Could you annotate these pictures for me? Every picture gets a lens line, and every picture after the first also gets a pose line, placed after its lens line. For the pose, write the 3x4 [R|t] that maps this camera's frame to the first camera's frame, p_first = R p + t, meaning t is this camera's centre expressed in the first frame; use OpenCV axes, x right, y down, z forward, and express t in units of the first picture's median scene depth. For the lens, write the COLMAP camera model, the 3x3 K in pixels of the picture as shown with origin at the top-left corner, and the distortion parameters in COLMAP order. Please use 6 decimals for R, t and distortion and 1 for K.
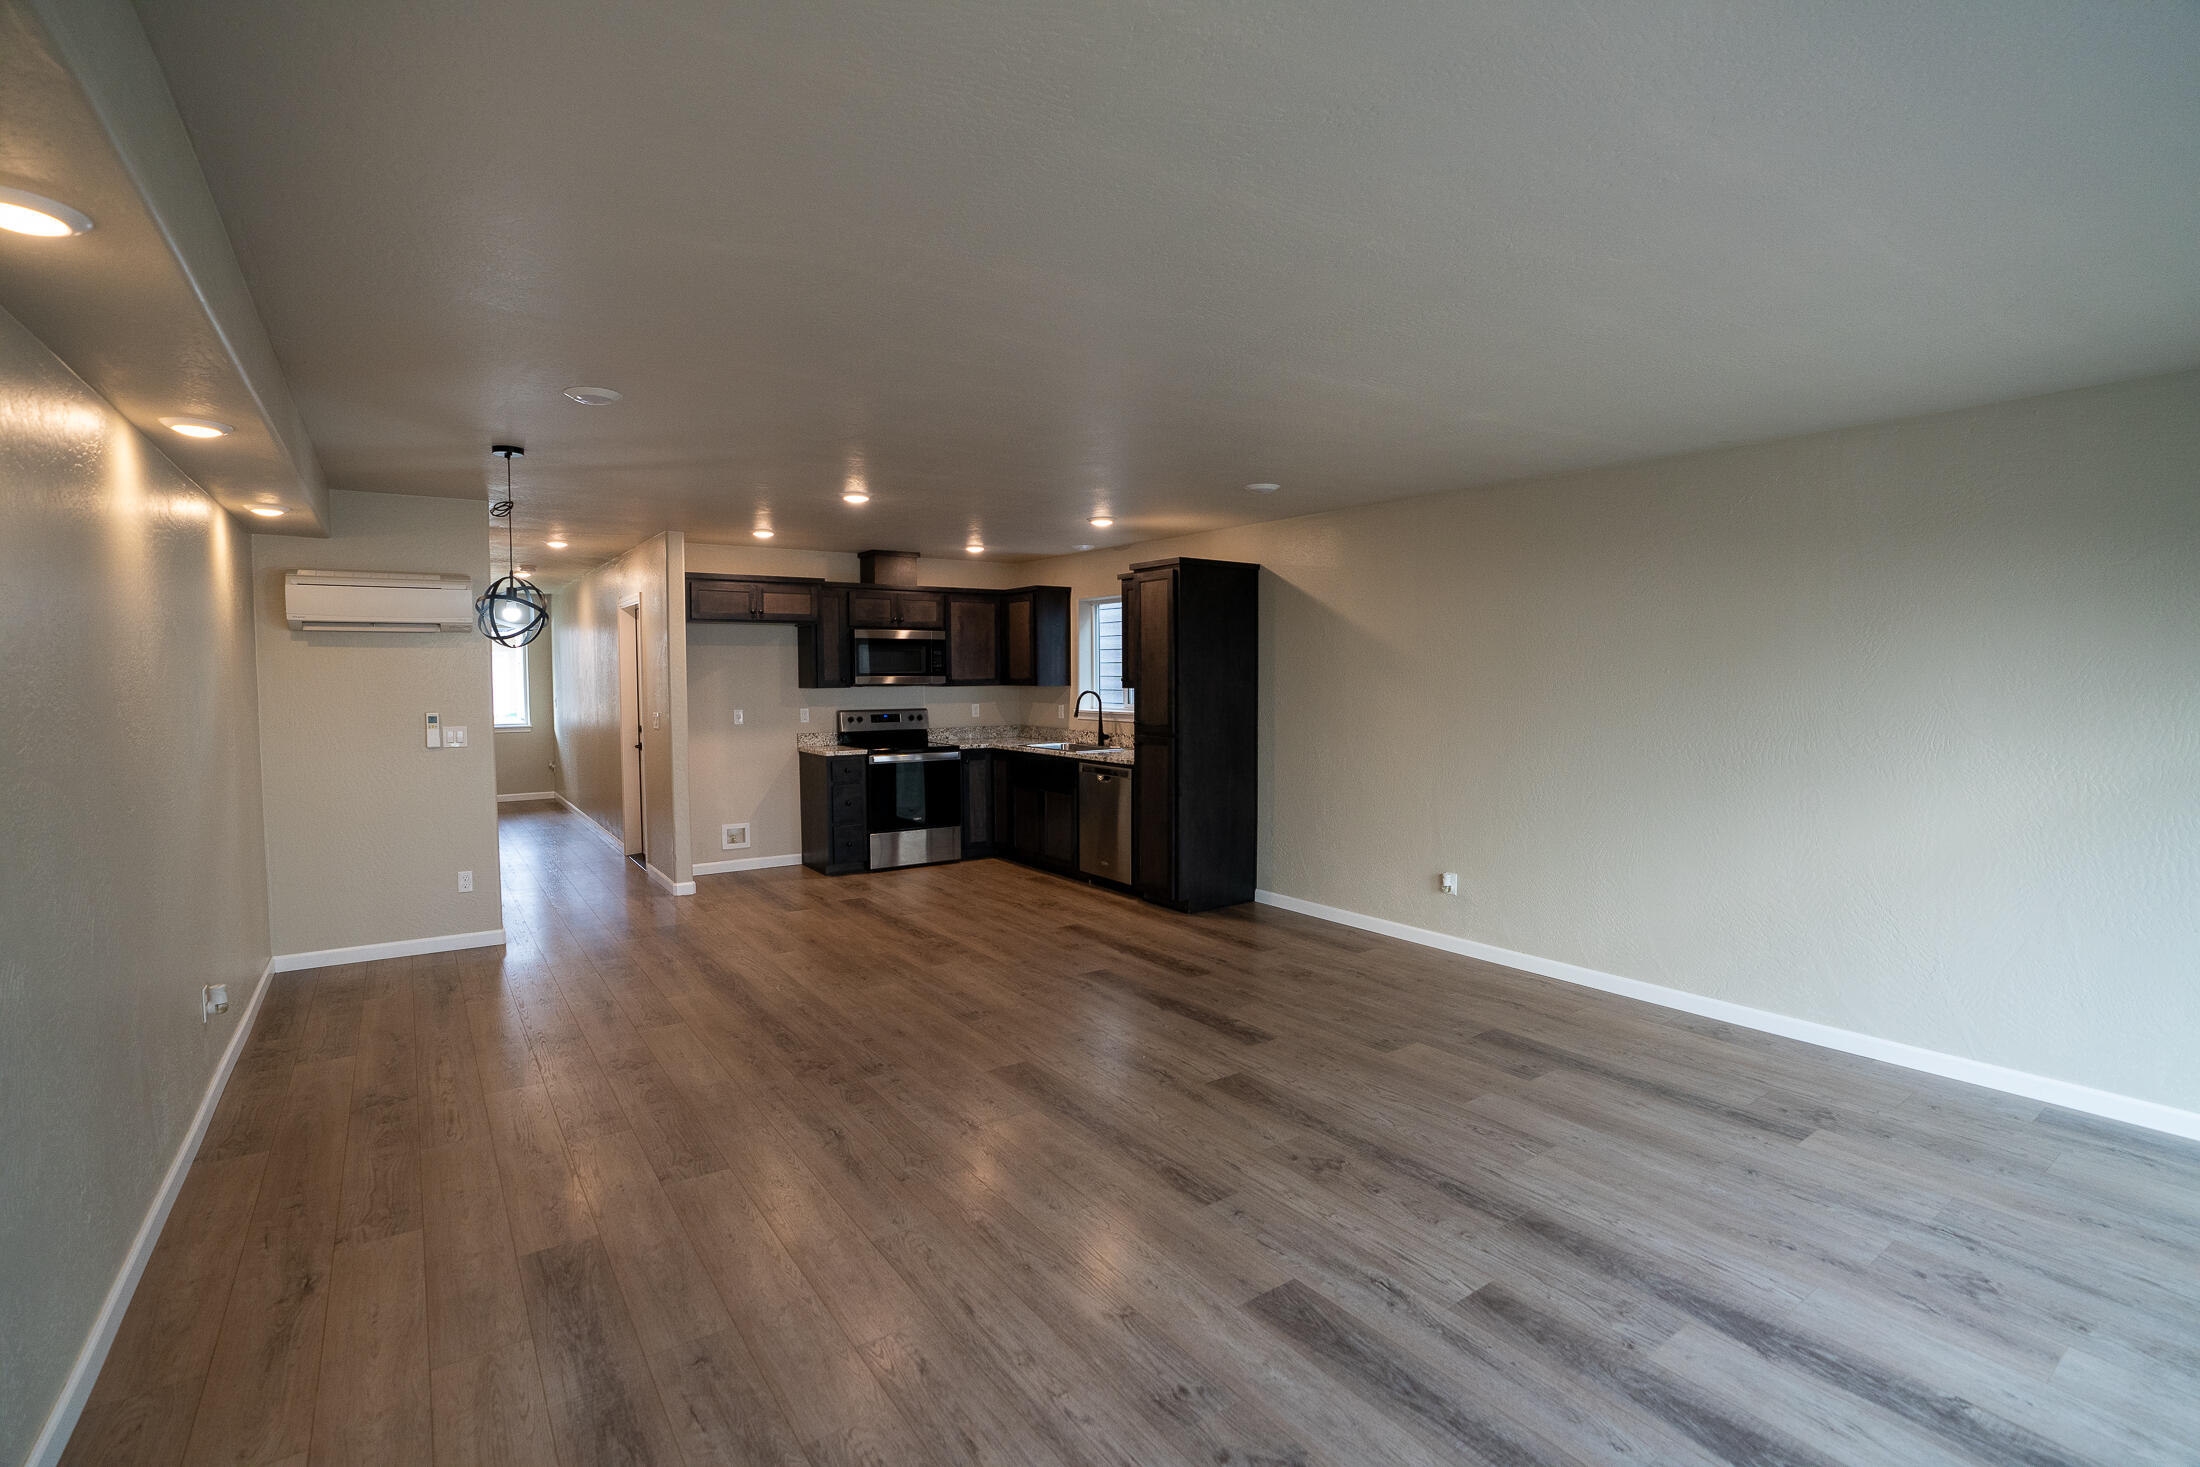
lens RADIAL K [[1029.3, 0, 1100.0], [0, 1029.3, 733.5], [0, 0, 1]] dist [-0.057636, 0.000004]
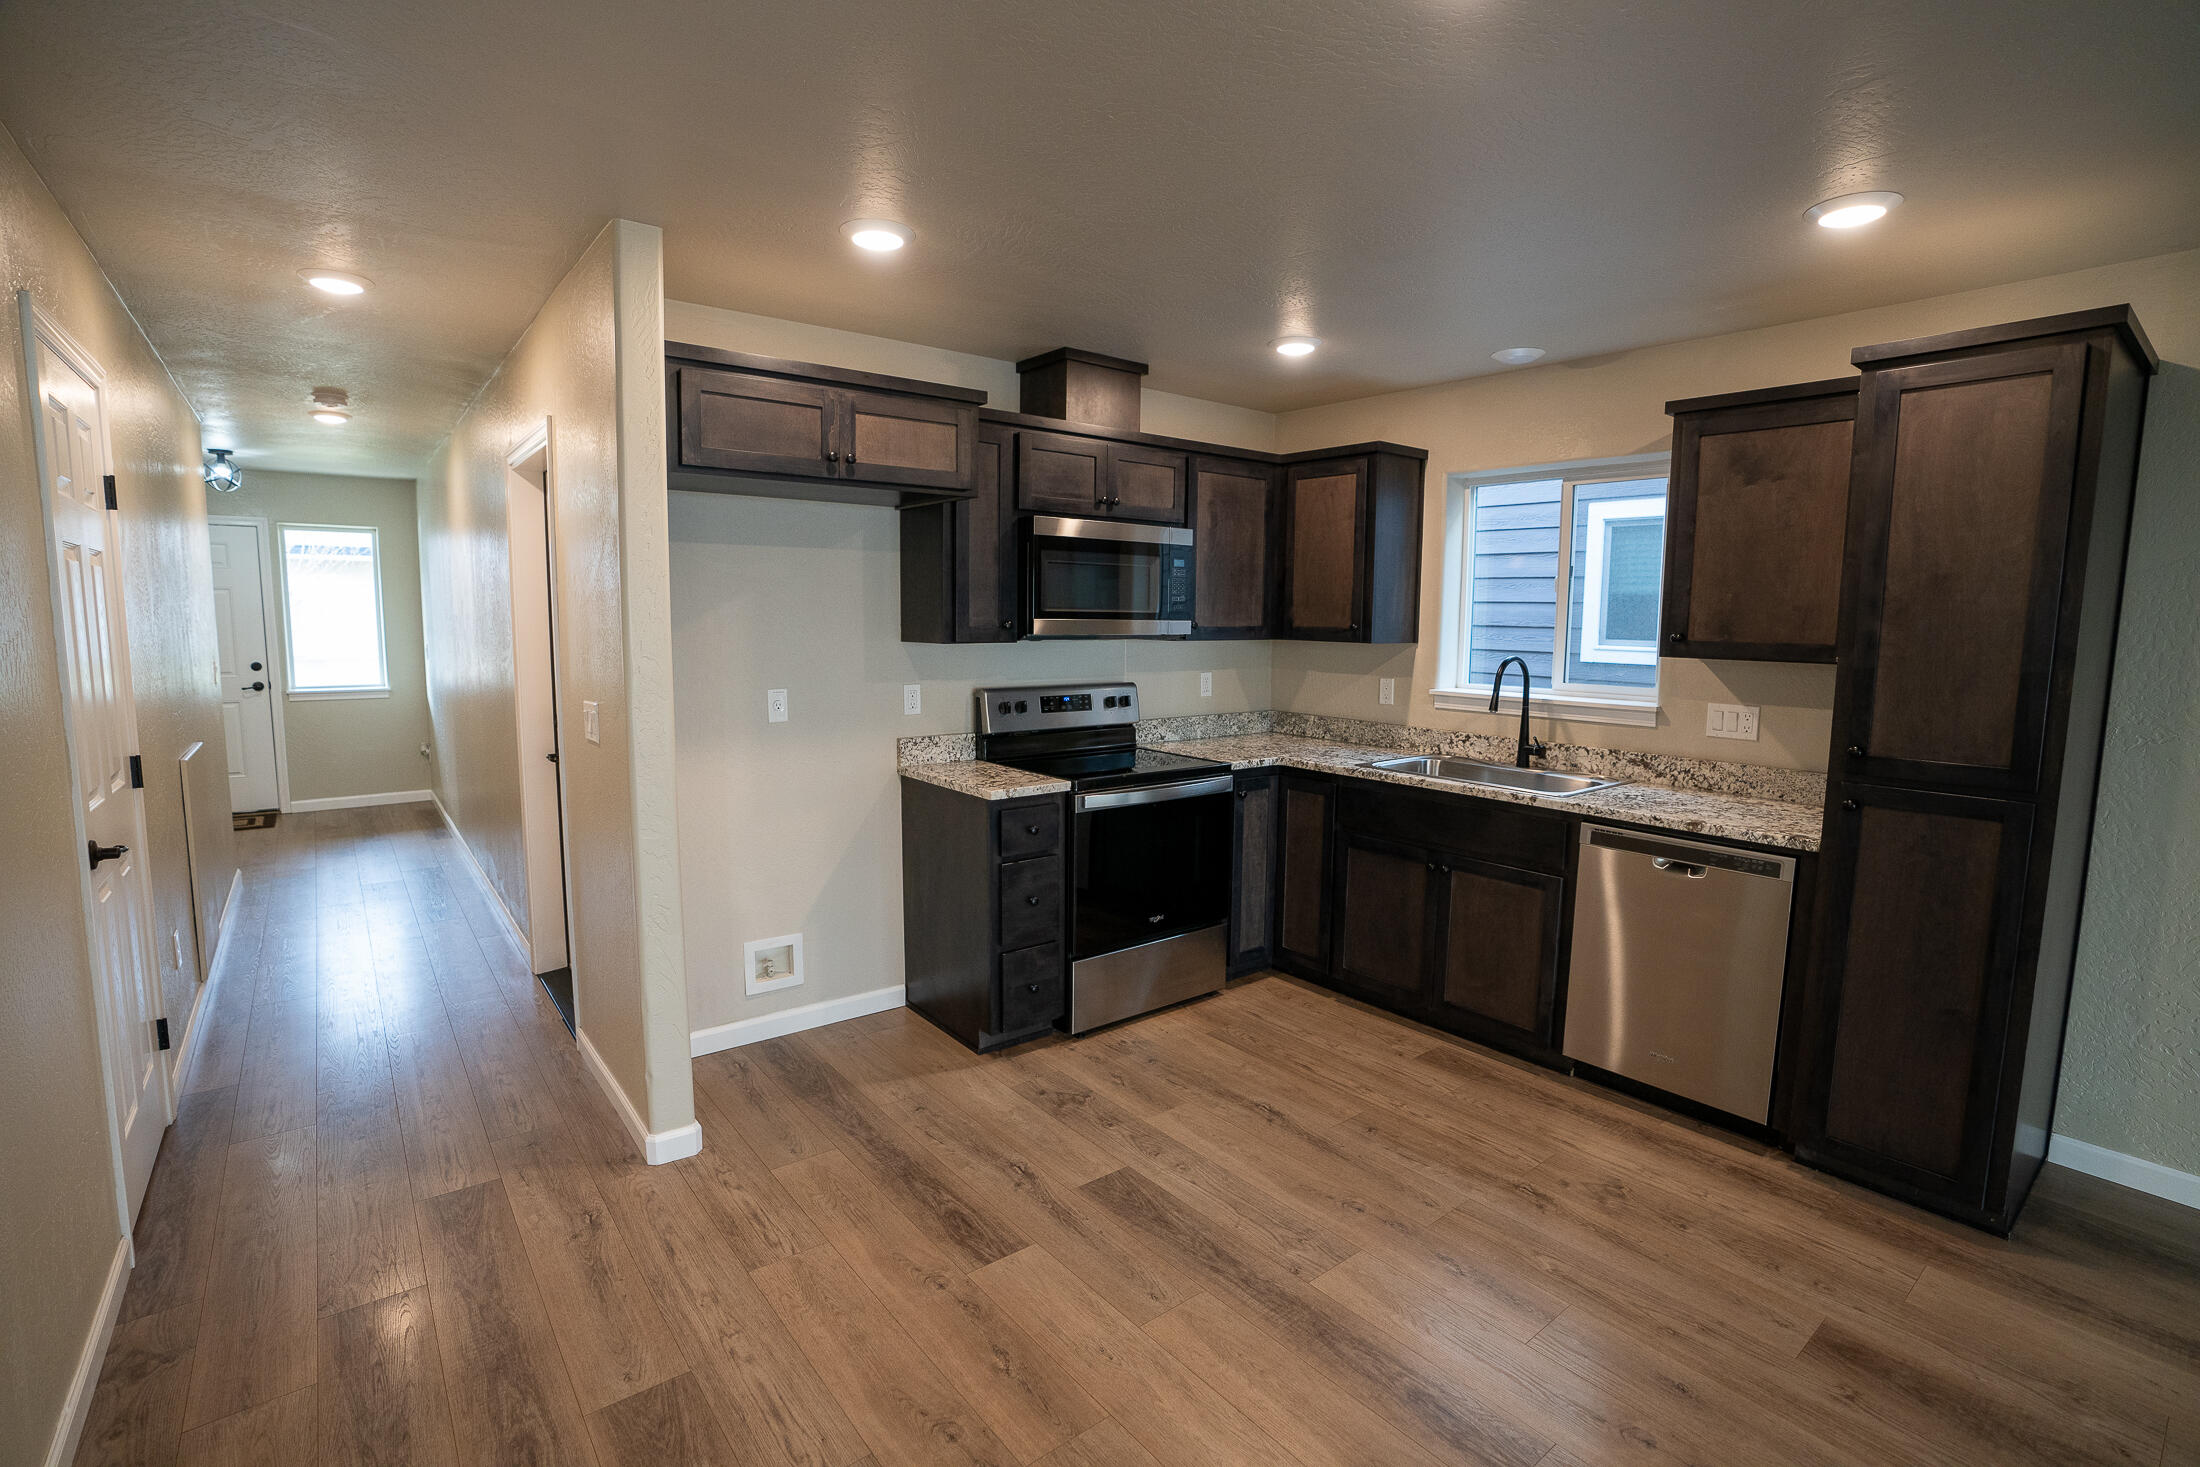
lens RADIAL K [[1002.0, 0, 1100.0], [0, 1002.0, 733.5], [0, 0, 1]] dist [-0.055817, -0.000020]
pose [[0.997598, 0.006050, 0.069001, -0.231889], [-0.010208, 0.998142, 0.060065, -0.030484], [-0.068509, -0.060625, 0.995807, 0.528618]]
